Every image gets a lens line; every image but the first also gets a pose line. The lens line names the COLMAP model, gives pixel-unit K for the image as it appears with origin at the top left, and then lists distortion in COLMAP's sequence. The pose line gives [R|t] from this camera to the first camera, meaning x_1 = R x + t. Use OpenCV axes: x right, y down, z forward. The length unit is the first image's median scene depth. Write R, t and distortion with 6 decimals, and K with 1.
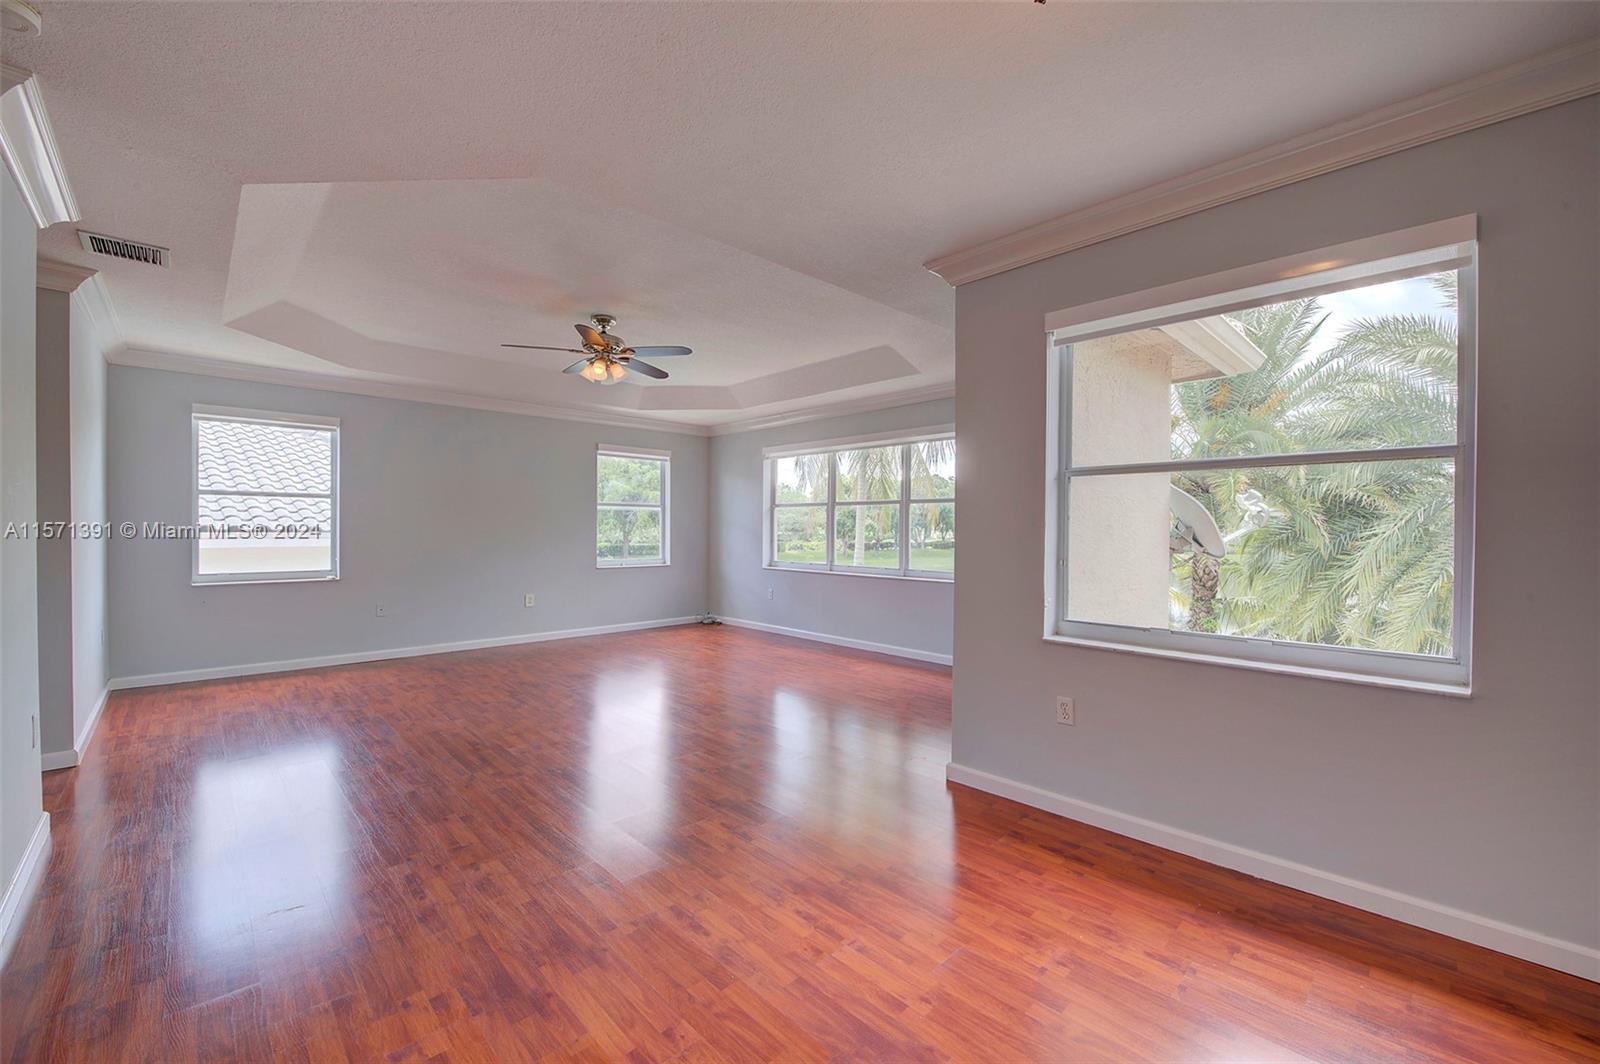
lens RADIAL K [[640.8, 0, 793.1], [0, 640.8, 531.9], [0, 0, 1]] dist [-0.012552, -0.000897]
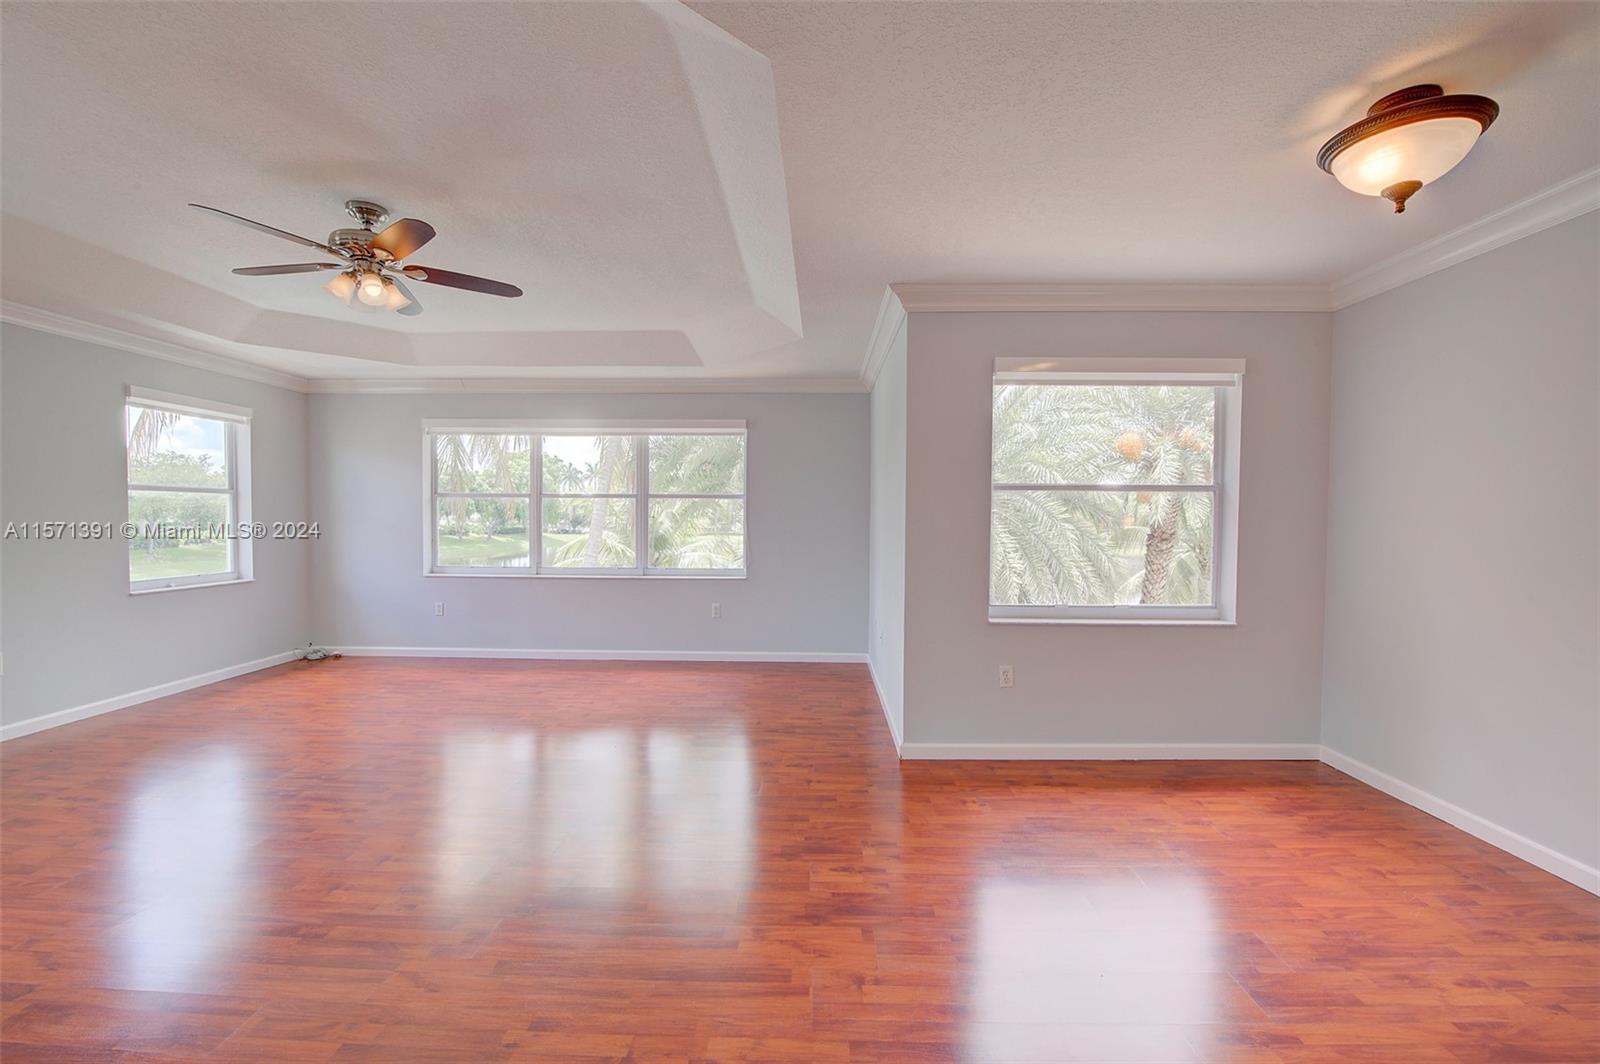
lens RADIAL K [[640.8, 0, 797.1], [0, 640.8, 533.8], [0, 0, 1]] dist [-0.012552, -0.000897]
pose [[0.708515, -0.020527, 0.705397, -0.531550], [0.002664, 0.999648, 0.026414, -0.026336], [-0.705691, -0.016836, 0.708320, 0.282602]]
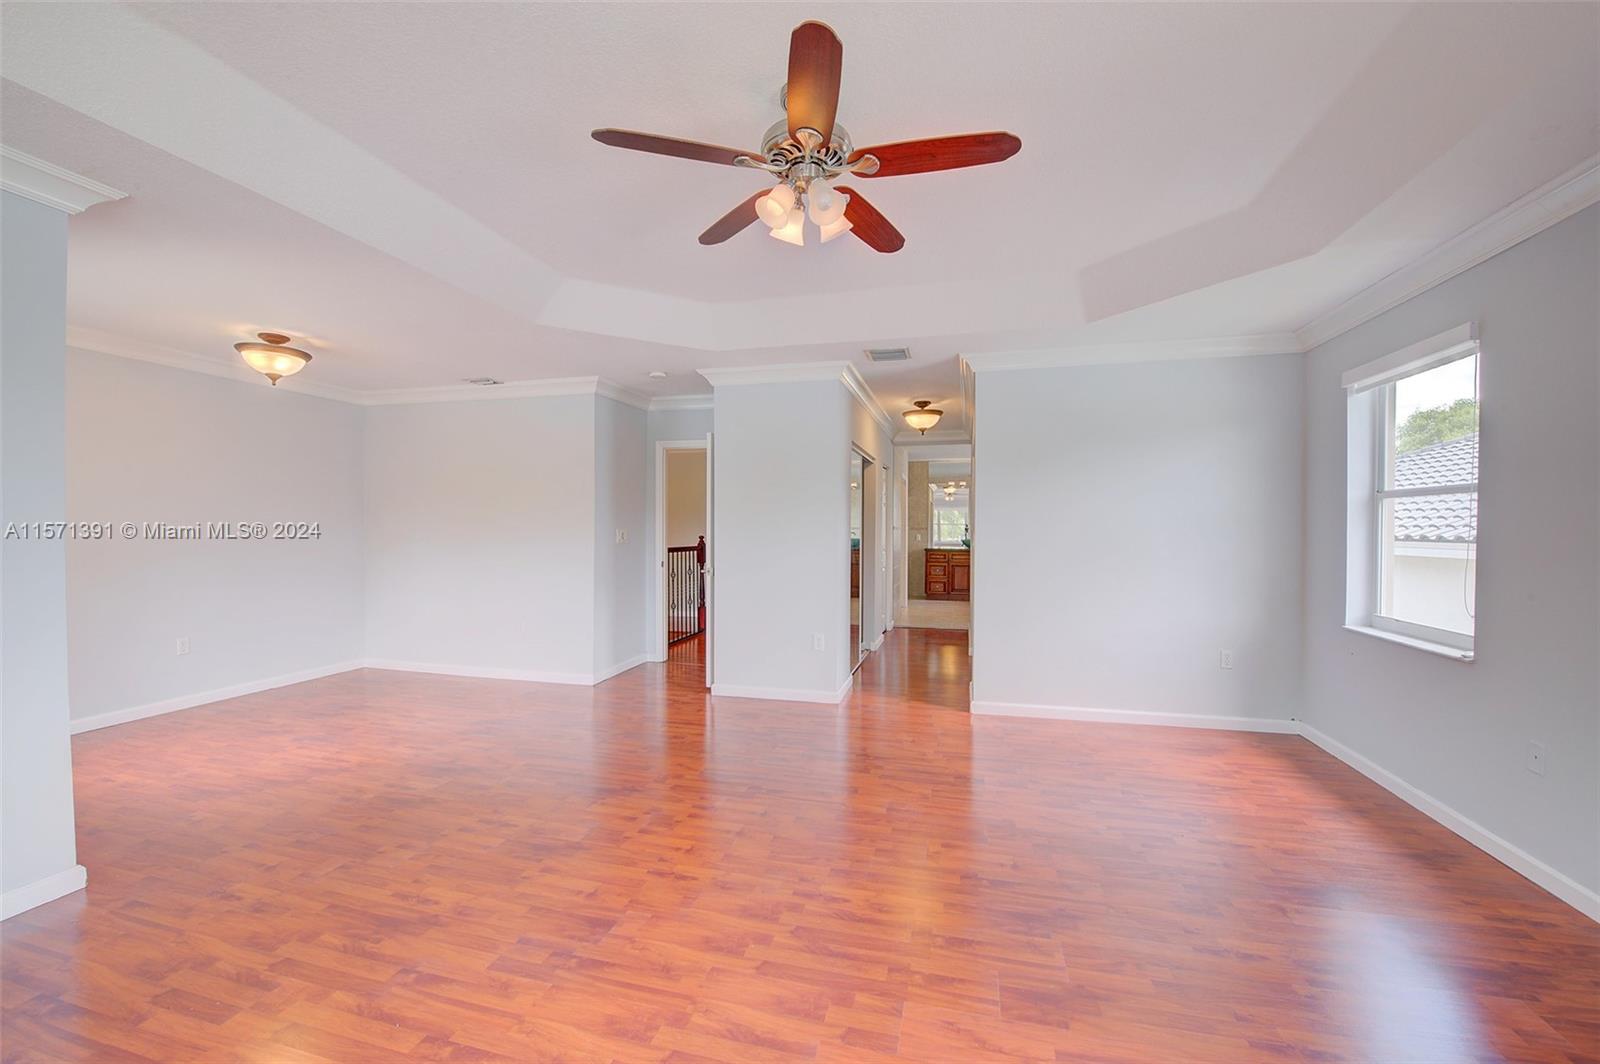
lens RADIAL K [[640.8, 0, 800.9], [0, 640.8, 527.9], [0, 0, 1]] dist [-0.012552, -0.000897]
pose [[-0.846261, -0.005418, -0.532741, -0.058580], [-0.008889, 0.999953, 0.003951, -0.031015], [0.532694, 0.008080, -0.846269, 1.653870]]
